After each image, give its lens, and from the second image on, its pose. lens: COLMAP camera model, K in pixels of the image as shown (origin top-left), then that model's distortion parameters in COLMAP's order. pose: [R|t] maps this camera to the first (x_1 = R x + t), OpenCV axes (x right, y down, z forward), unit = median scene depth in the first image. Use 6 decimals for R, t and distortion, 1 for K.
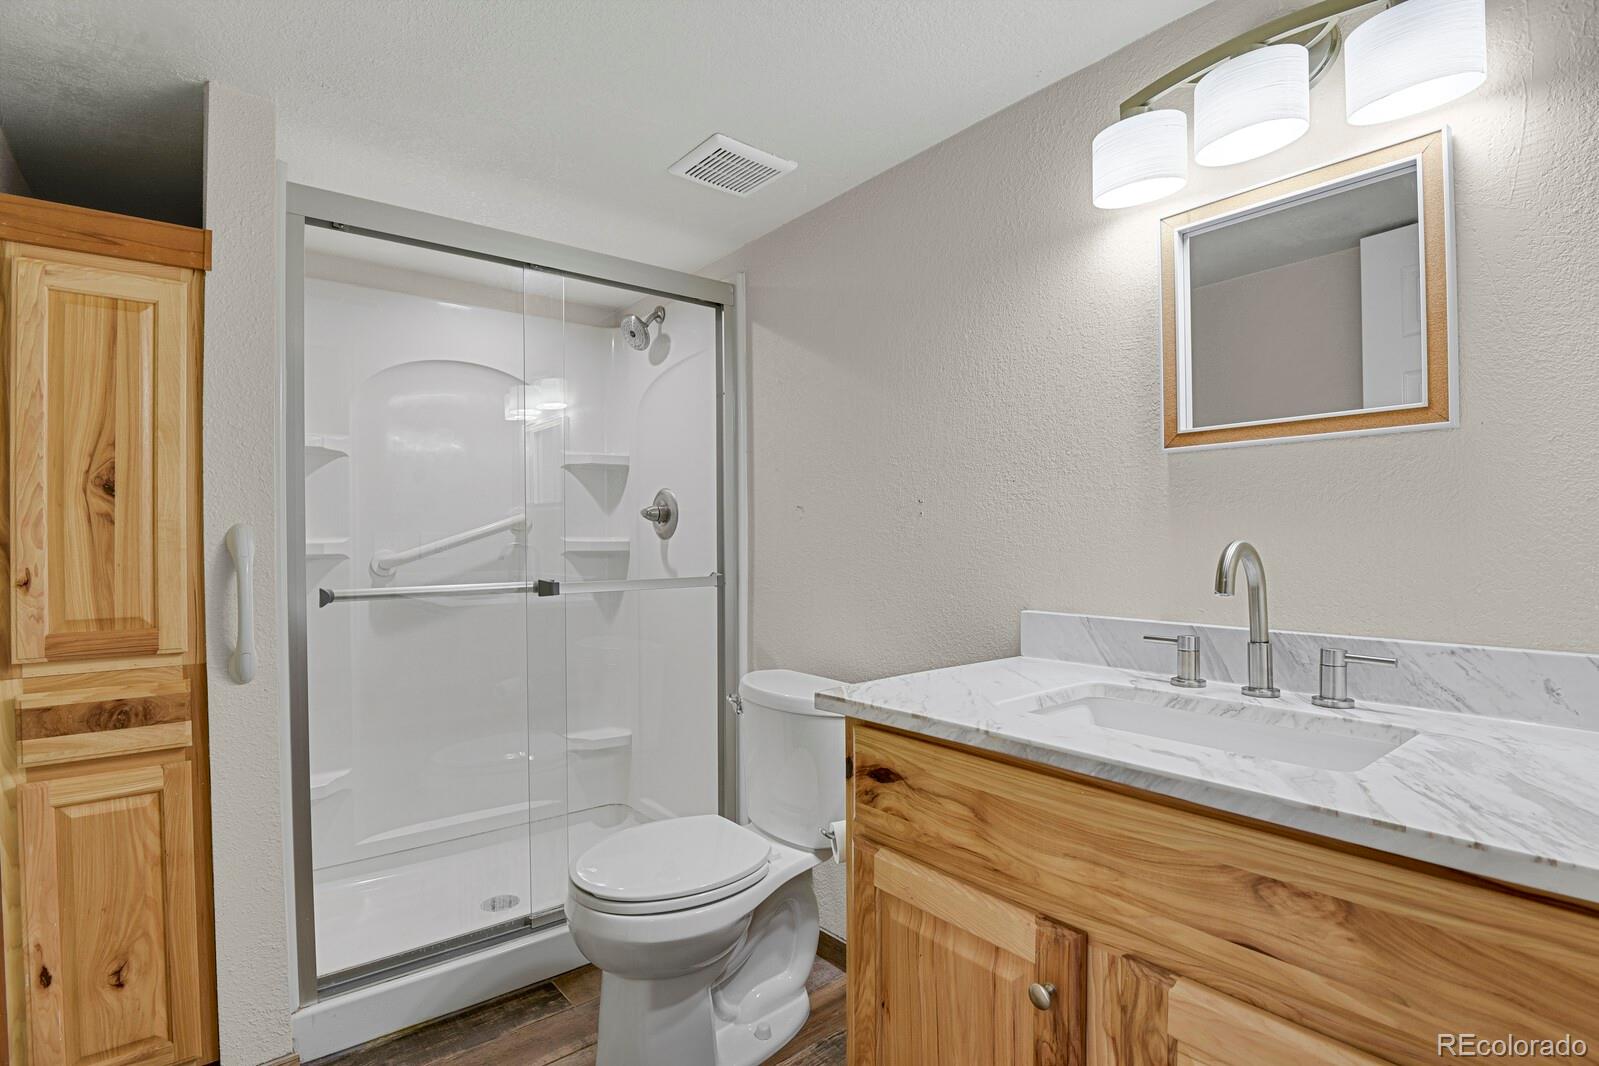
lens RADIAL K [[782.4, 0, 803.9], [0, 782.4, 544.6], [0, 0, 1]] dist [-0.022700, -0.003881]
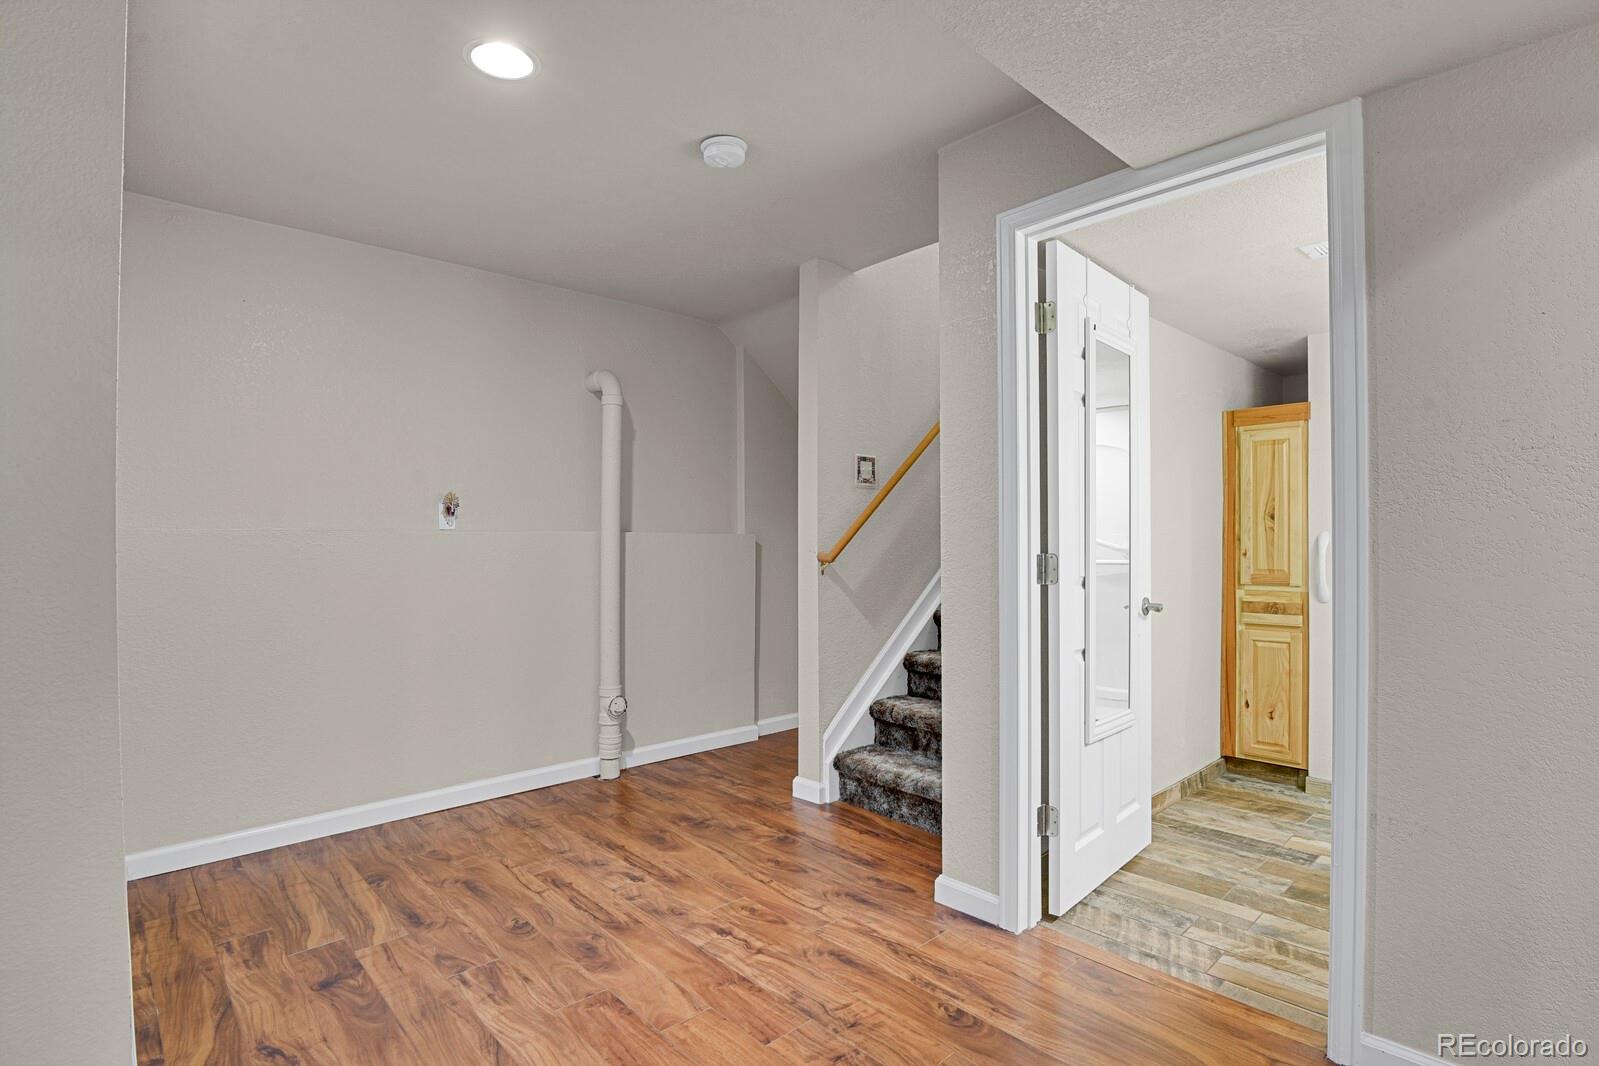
lens RADIAL K [[782.4, 0, 793.2], [0, 782.4, 539.3], [0, 0, 1]] dist [-0.022700, -0.003881]
pose [[0.058432, 0.006266, -0.998272, 1.526199], [-0.000969, 0.999980, 0.006220, -0.015577], [0.998291, 0.000603, 0.058437, -0.707422]]
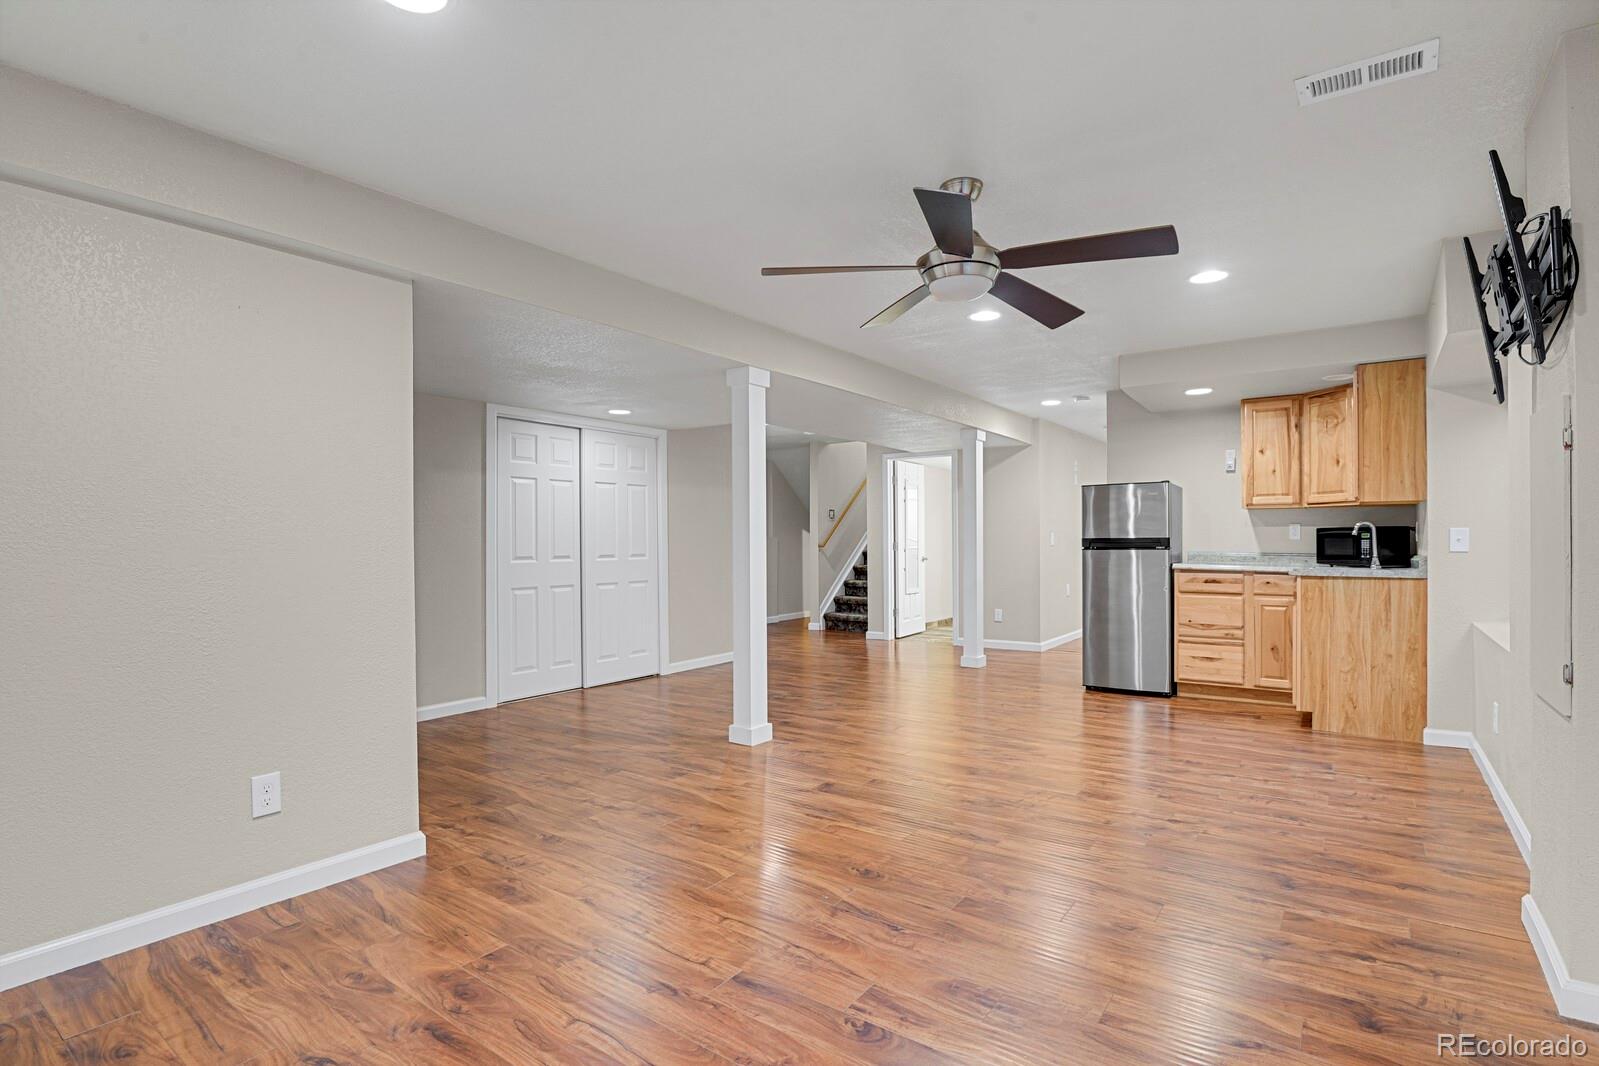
lens RADIAL K [[782.4, 0, 794.7], [0, 782.4, 542.7], [0, 0, 1]] dist [-0.022700, -0.003881]
pose [[0.259311, 0.009256, -0.965750, 5.800093], [-0.000735, 0.999956, 0.009386, -0.033505], [0.965794, -0.001724, 0.259306, -2.497661]]
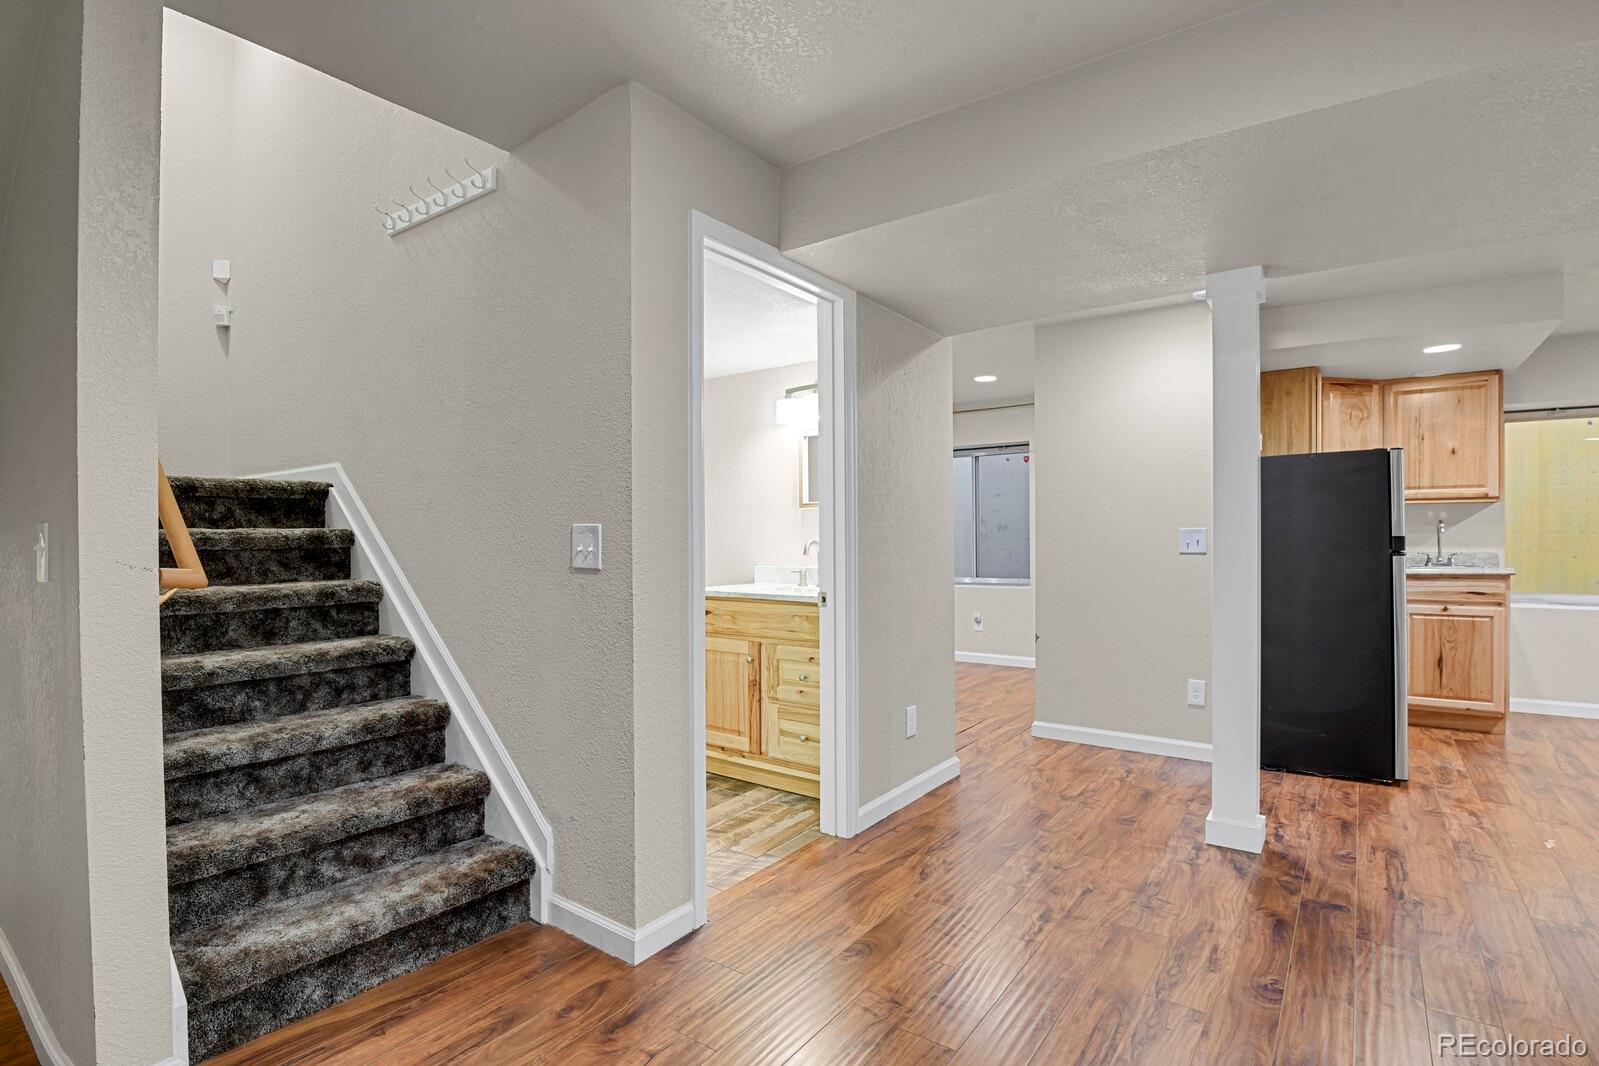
lens RADIAL K [[782.4, 0, 812.6], [0, 782.4, 537.9], [0, 0, 1]] dist [-0.022700, -0.003881]
pose [[0.962200, 0.004034, 0.272315, -0.286284], [-0.004051, 0.999992, -0.000501, -0.006672], [-0.272315, -0.000621, 0.962208, -1.805356]]
